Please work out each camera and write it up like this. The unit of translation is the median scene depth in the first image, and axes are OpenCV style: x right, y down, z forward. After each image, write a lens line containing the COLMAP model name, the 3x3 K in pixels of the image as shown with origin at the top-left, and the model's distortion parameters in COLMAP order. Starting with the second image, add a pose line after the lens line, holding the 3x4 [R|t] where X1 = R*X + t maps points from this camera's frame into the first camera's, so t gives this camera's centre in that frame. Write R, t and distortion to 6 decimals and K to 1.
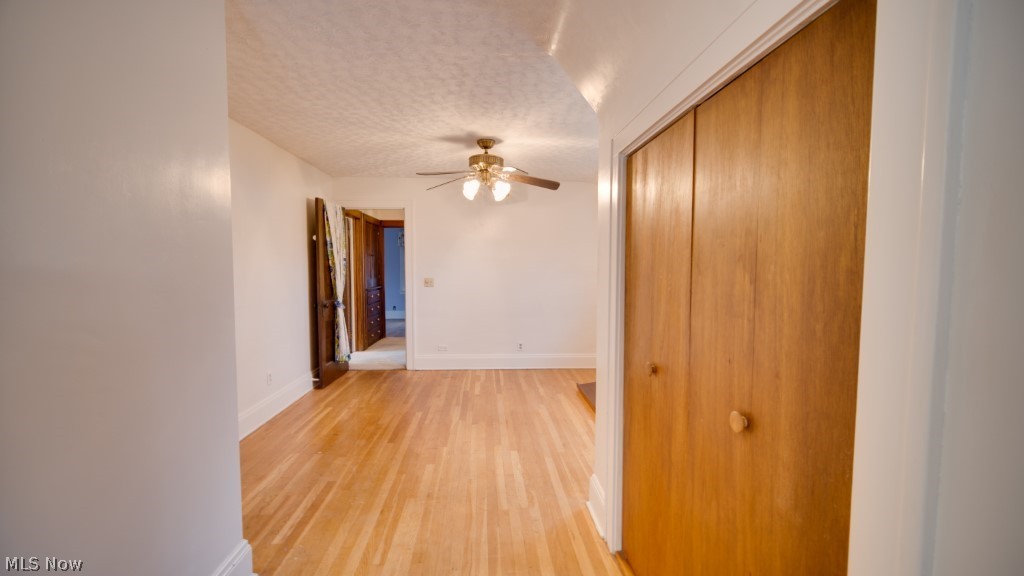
lens RADIAL K [[408.5, 0, 512.4], [0, 408.5, 288.3], [0, 0, 1]] dist [0.003602, 0.000142]
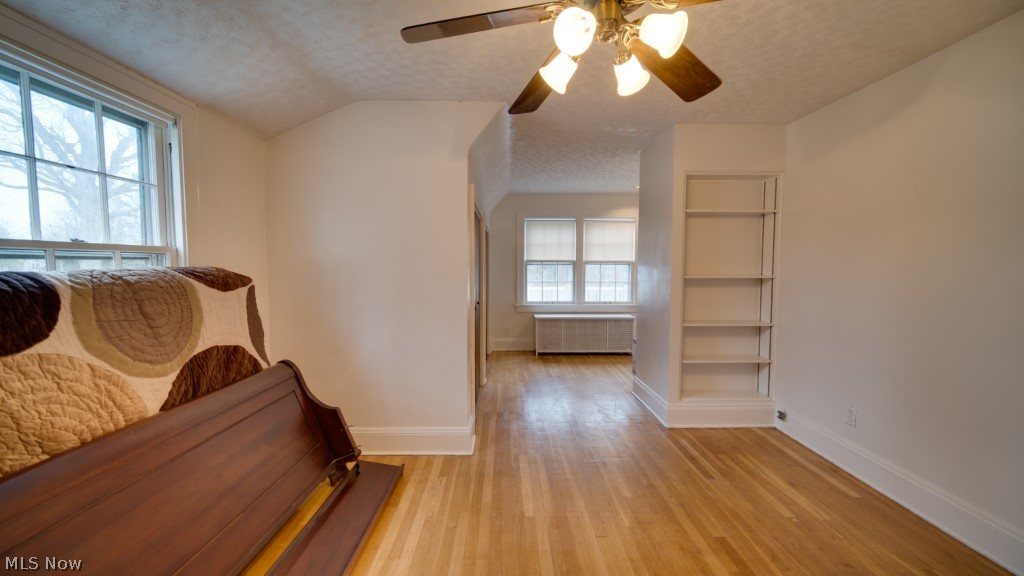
lens RADIAL K [[408.5, 0, 512.4], [0, 408.5, 289.4], [0, 0, 1]] dist [0.003602, 0.000142]
pose [[-0.998650, -0.008684, 0.051208, -0.000251], [-0.002676, 0.993216, 0.116251, -0.096451], [-0.051871, 0.115957, -0.991899, 1.788027]]
